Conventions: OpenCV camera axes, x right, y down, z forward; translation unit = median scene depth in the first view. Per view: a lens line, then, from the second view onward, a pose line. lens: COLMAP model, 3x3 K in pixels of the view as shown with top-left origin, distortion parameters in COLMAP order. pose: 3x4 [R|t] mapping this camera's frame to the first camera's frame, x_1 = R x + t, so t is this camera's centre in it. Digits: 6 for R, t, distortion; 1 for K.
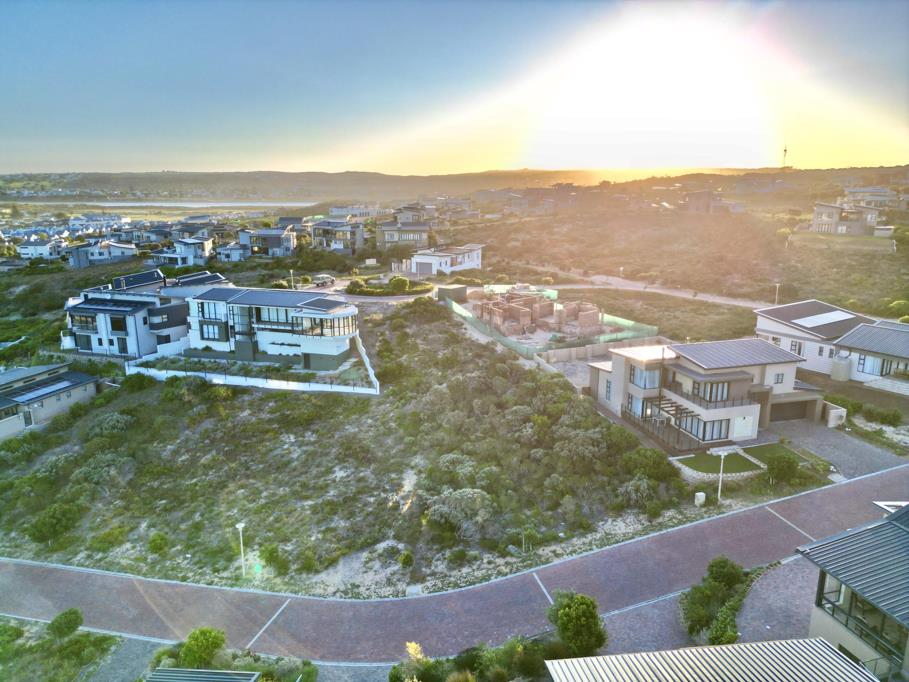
lens RADIAL K [[634.3, 0, 454.5], [0, 634.3, 341.0], [0, 0, 1]] dist [0.081945, -0.072074]
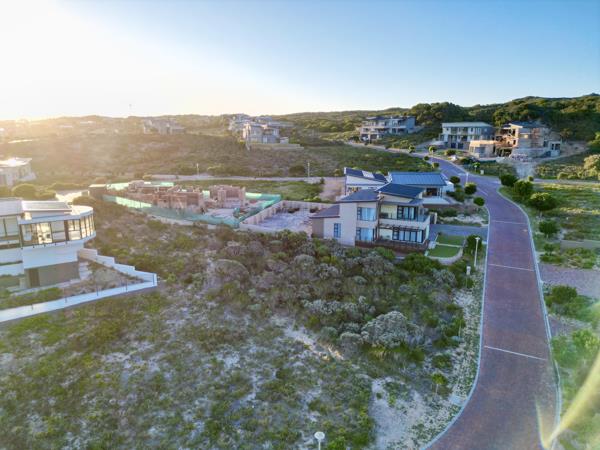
lens RADIAL K [[418.7, 0, 300.0], [0, 418.7, 225.0], [0, 0, 1]] dist [0.081945, -0.072074]
pose [[0.647792, -0.170482, 0.742497, -0.601027], [0.184022, 0.980794, 0.064646, -0.011288], [-0.739258, 0.094759, 0.666723, 0.540958]]
